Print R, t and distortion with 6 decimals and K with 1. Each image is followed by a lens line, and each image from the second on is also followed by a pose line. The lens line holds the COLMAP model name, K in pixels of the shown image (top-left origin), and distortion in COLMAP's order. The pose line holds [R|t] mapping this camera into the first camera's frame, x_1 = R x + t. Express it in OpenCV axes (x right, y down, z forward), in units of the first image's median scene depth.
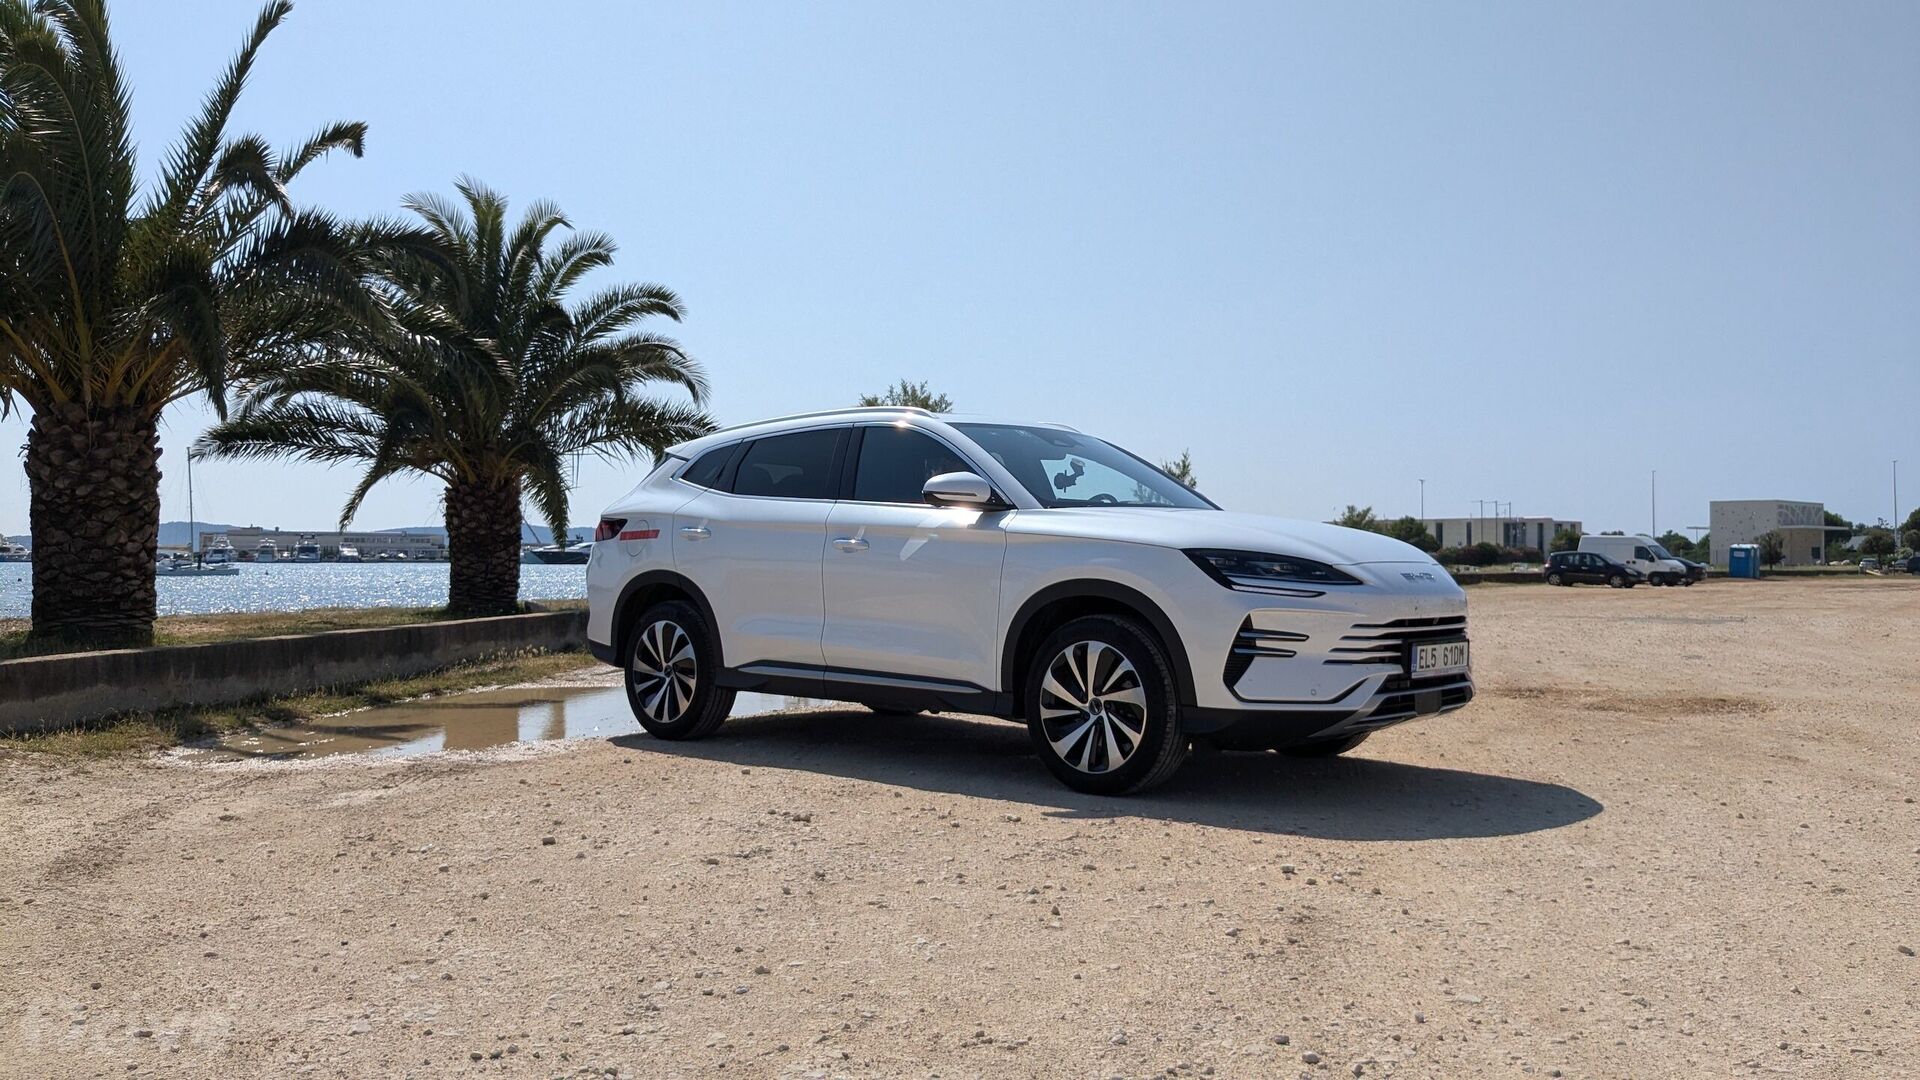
lens RADIAL K [[1526.1, 0, 949.1], [0, 1526.1, 534.4], [0, 0, 1]] dist [0.040140, -0.064511]
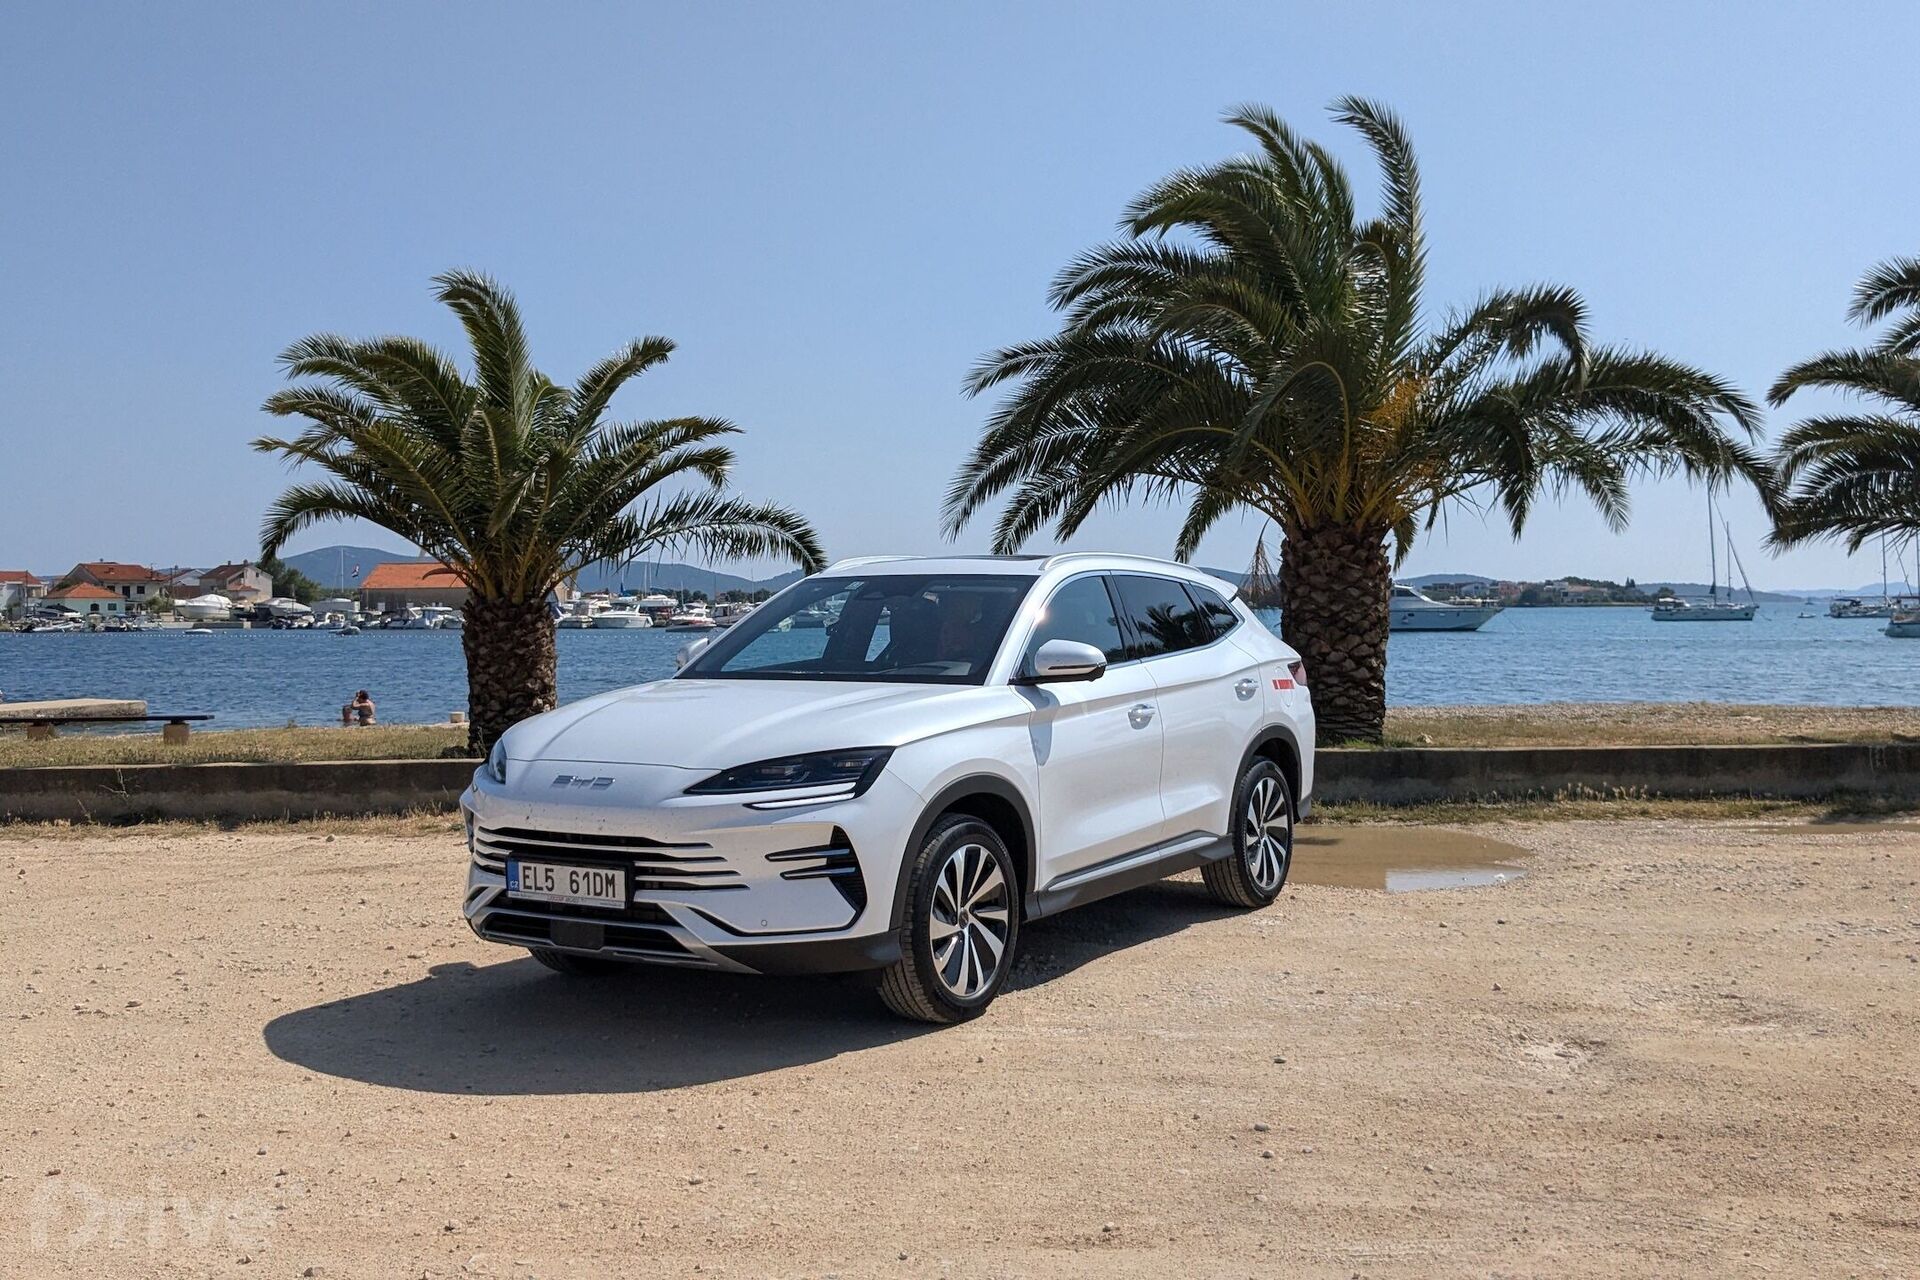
lens RADIAL K [[1821.0, 0, 971.1], [0, 1821.0, 602.8], [0, 0, 1]] dist [0.002489, 0.000000]
pose [[0.186527, -0.008638, -0.982412, 0.673663], [0.025458, 0.999668, -0.003956, -0.030682], [0.982120, -0.024272, 0.186685, 0.525279]]
